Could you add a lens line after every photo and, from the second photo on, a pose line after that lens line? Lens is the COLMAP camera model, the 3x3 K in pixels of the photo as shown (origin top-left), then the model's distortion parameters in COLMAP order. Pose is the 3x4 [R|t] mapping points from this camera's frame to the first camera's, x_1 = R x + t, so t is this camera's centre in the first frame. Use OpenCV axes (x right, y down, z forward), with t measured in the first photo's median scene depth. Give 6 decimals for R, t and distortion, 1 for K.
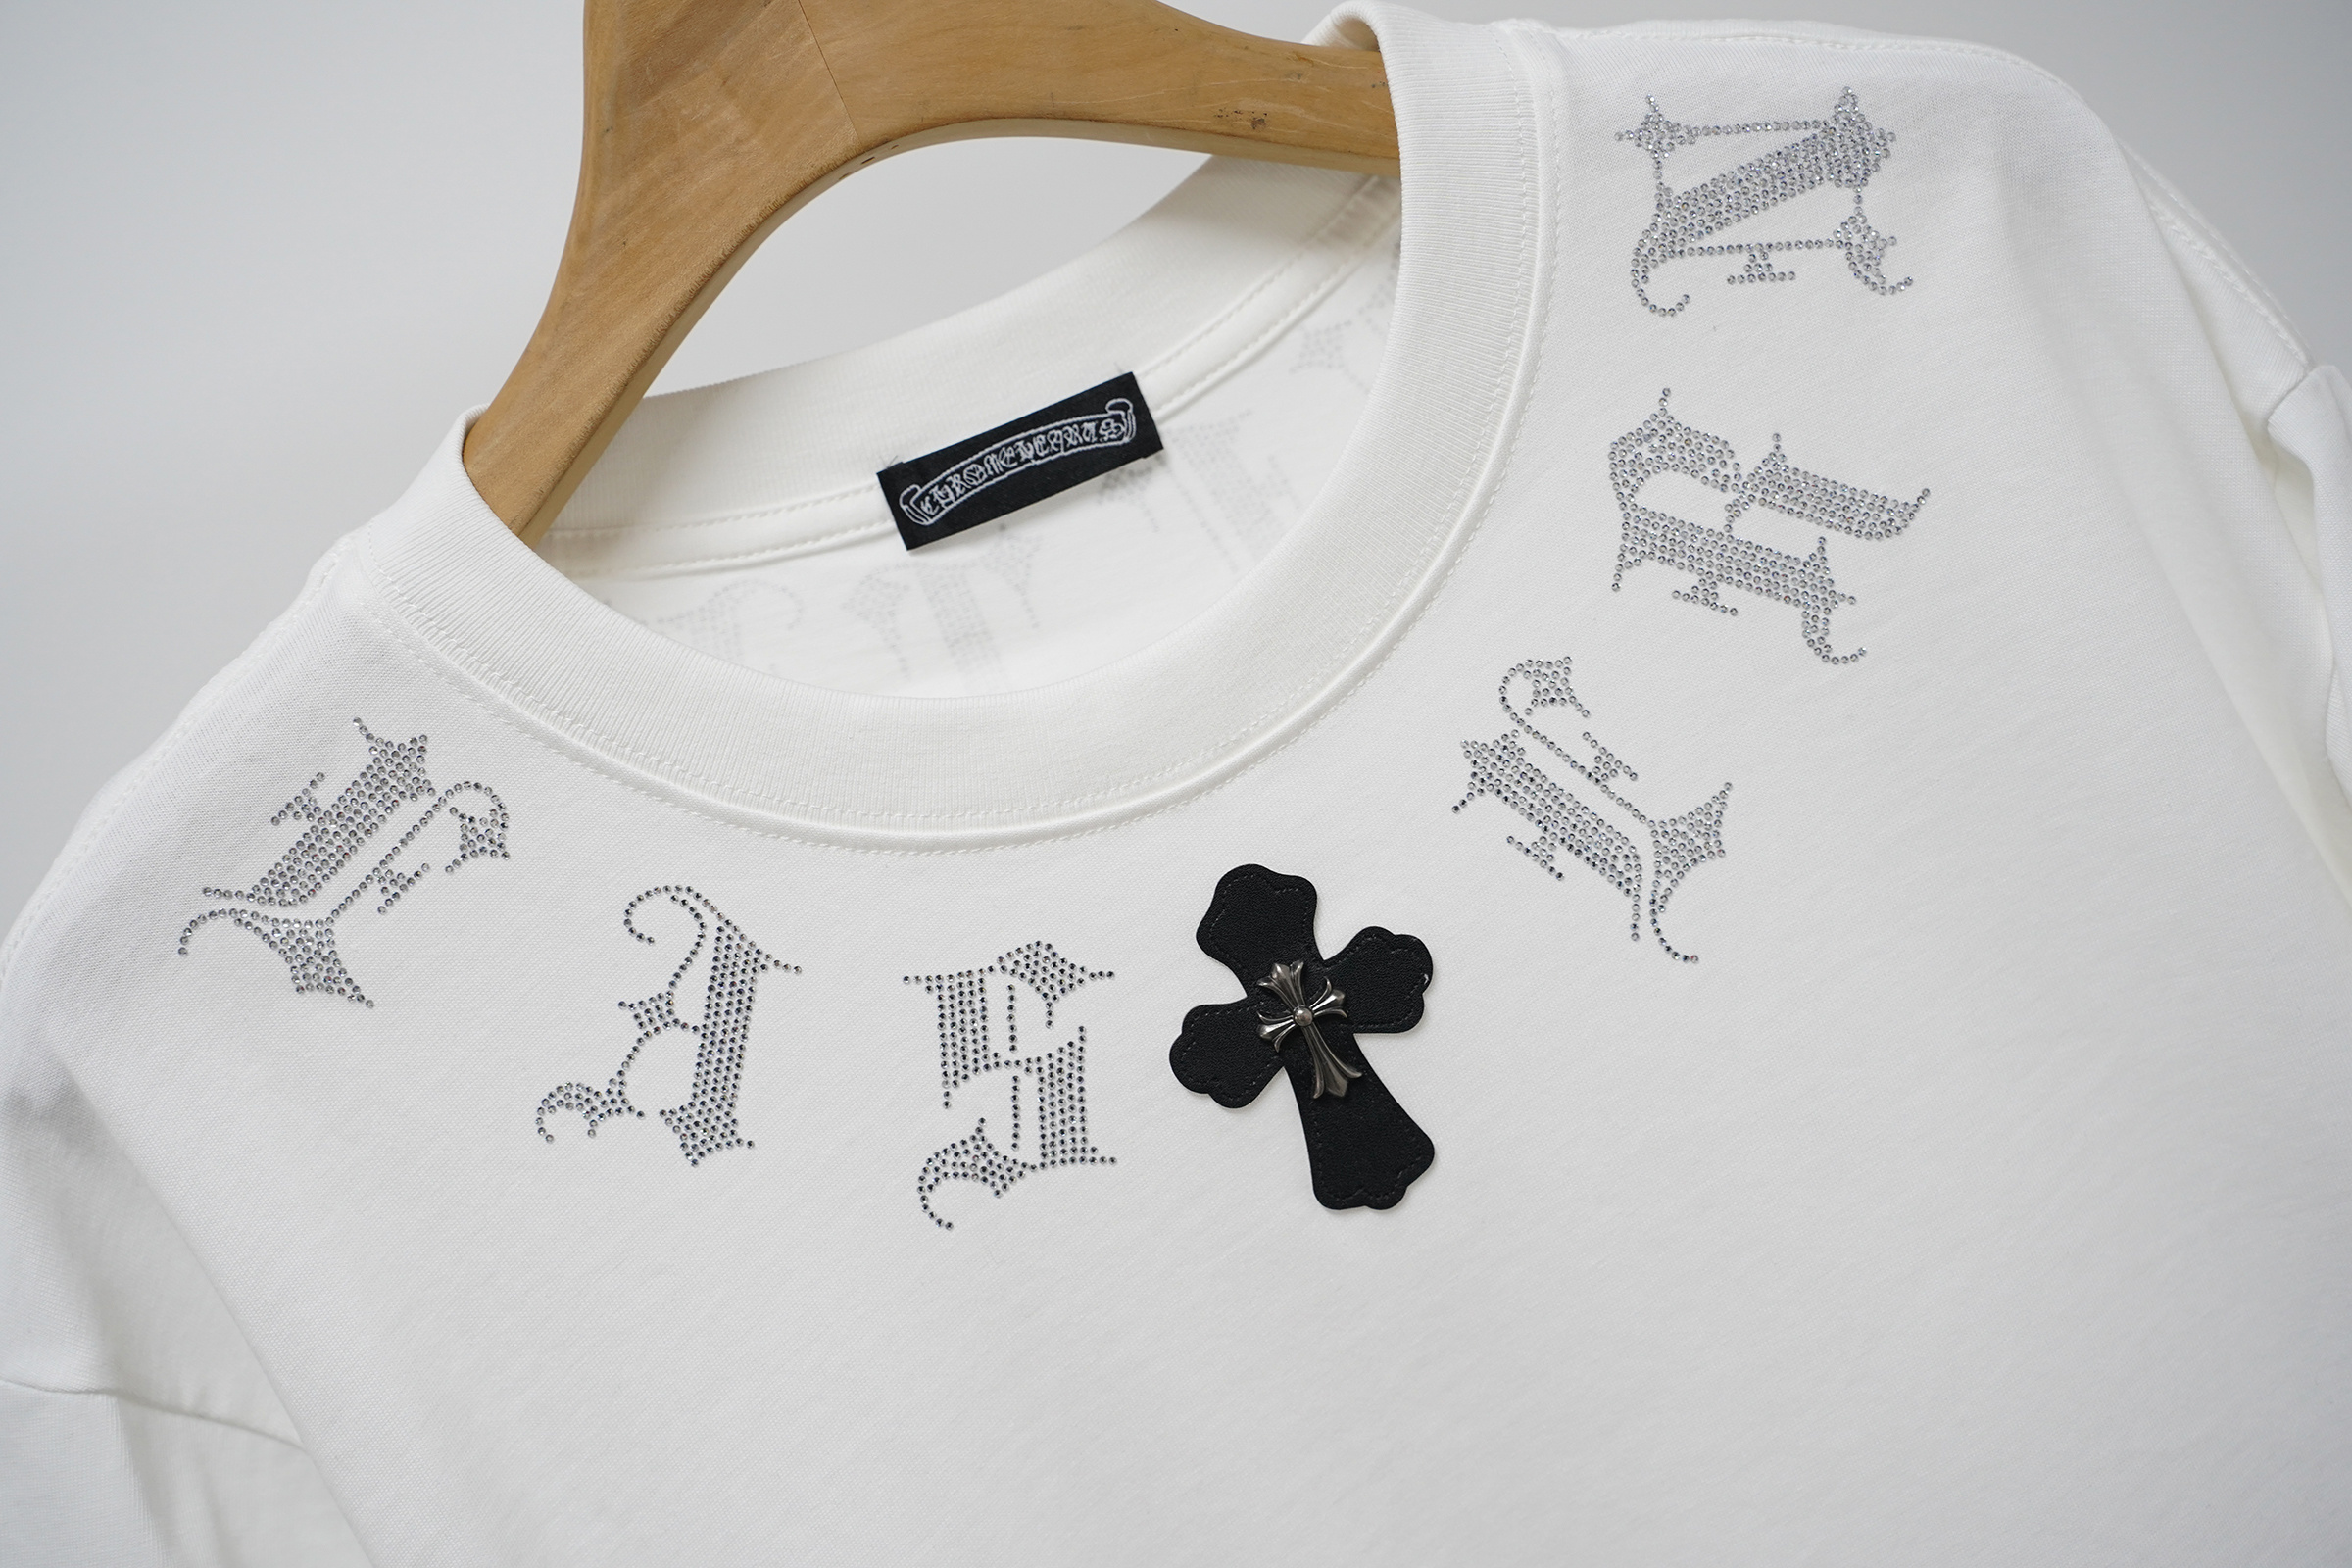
lens RADIAL K [[3152.5, 0, 1113.0], [0, 3152.5, 779.4], [0, 0, 1]] dist [0.199846, 0.094709]
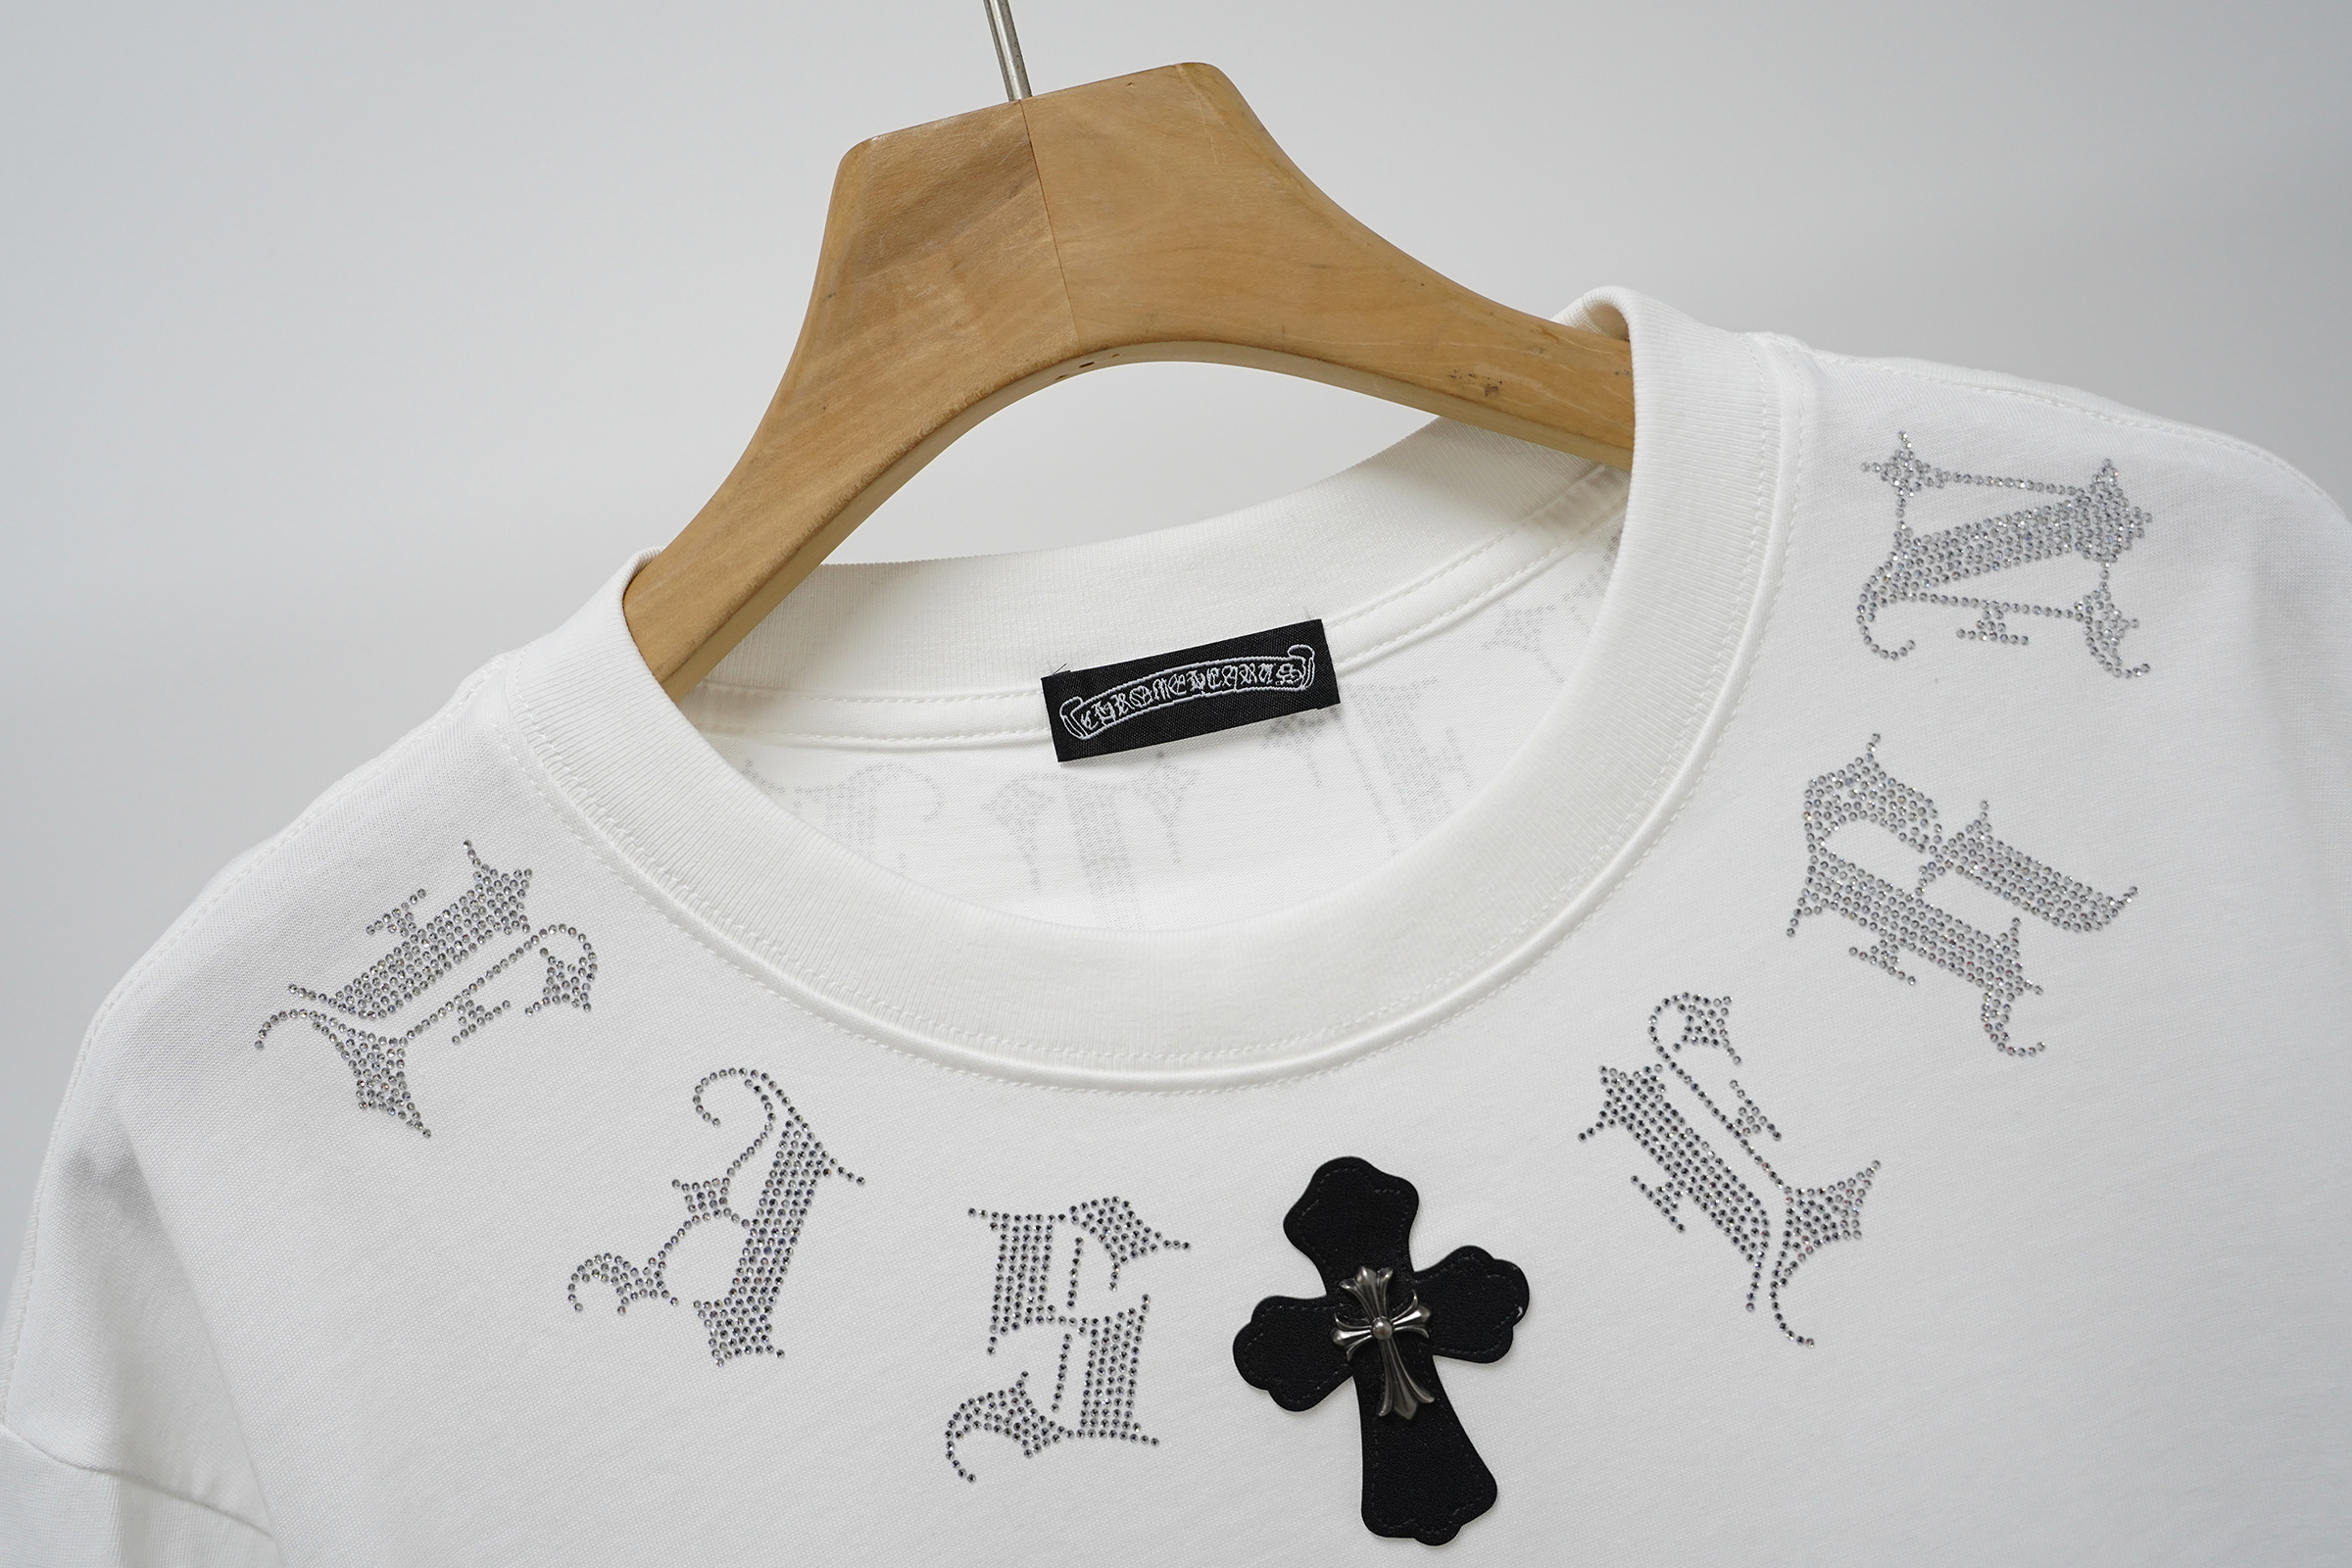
lens RADIAL K [[2306.7, 0, 1129.5], [0, 2306.7, 723.1], [0, 0, 1]] dist [-0.045337, 0.179327]
pose [[0.981664, 0.169489, -0.087234, 0.015920], [-0.175059, 0.982685, -0.060701, -0.046049], [0.075435, 0.074859, 0.994337, 0.306232]]
